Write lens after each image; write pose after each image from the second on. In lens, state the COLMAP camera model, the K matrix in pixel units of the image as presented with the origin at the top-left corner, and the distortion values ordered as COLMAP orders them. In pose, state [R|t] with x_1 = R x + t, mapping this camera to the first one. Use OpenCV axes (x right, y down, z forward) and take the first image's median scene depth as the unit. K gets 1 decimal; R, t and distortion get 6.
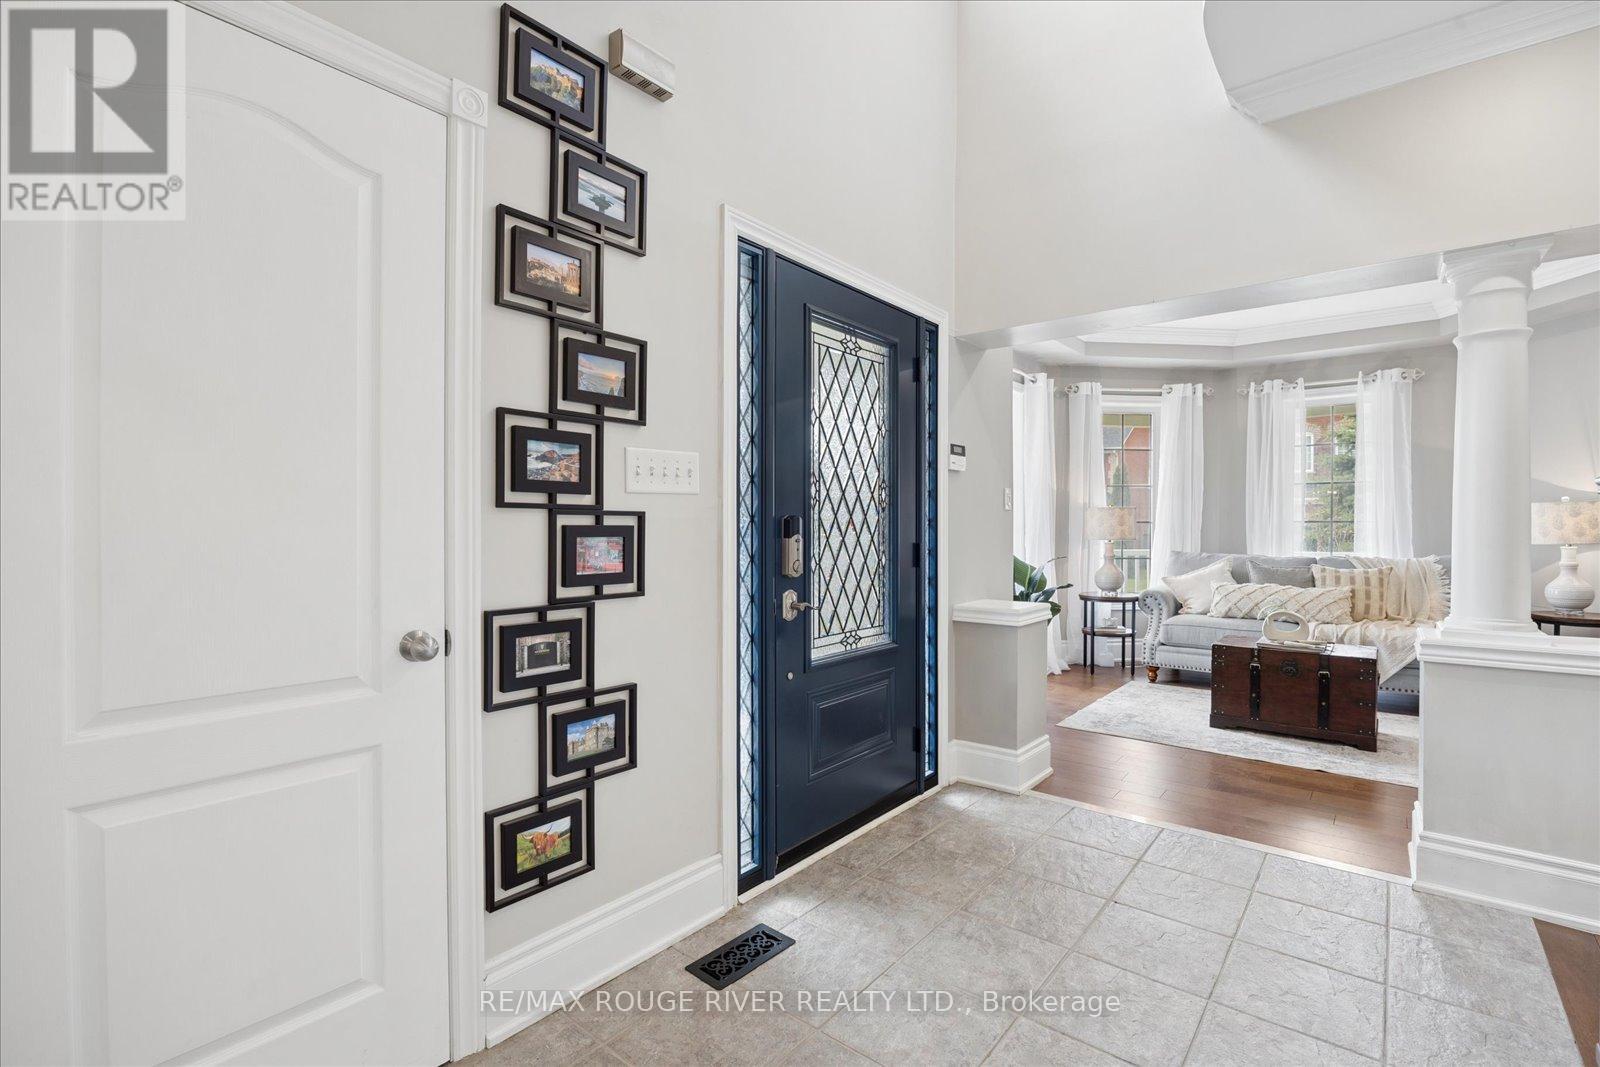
lens RADIAL K [[735.7, 0, 795.3], [0, 735.7, 532.4], [0, 0, 1]] dist [-0.020730, -0.000018]
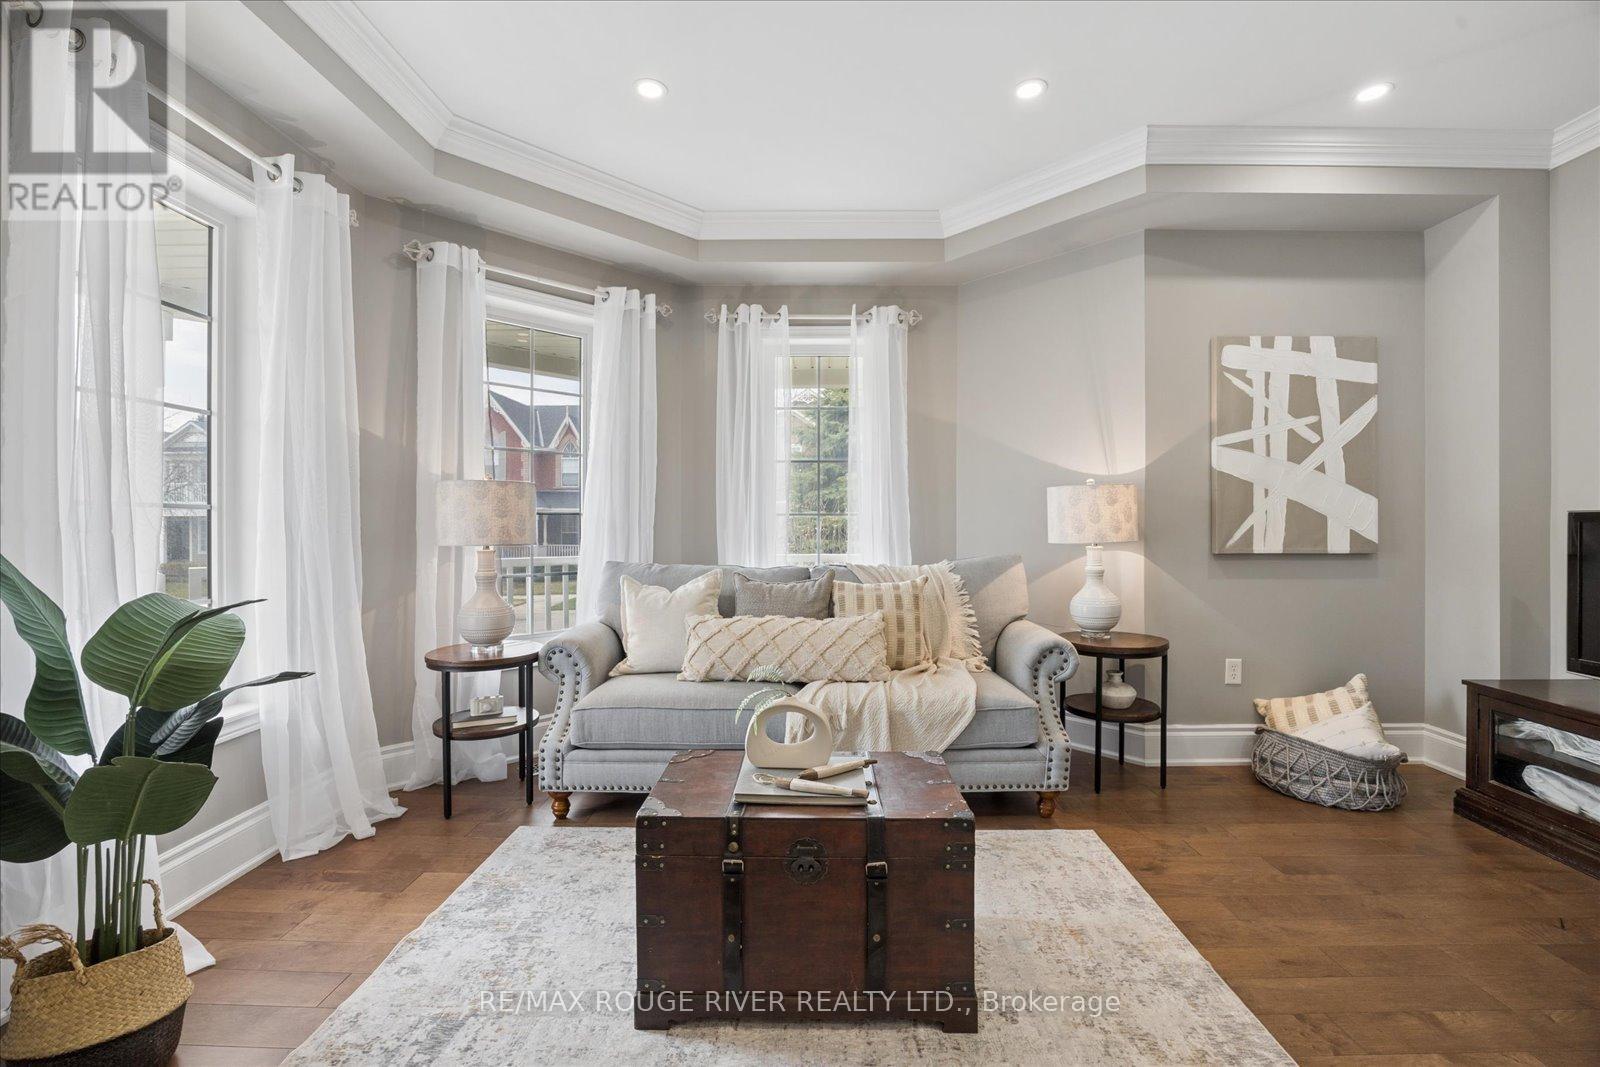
lens RADIAL K [[695.7, 0, 803.8], [0, 695.7, 529.7], [0, 0, 1]] dist [-0.000259, 0.000067]
pose [[0.783177, -0.005527, 0.621774, 0.318303], [0.007752, 0.999970, -0.000876, 0.001138], [-0.621751, 0.005506, 0.783196, 0.506292]]
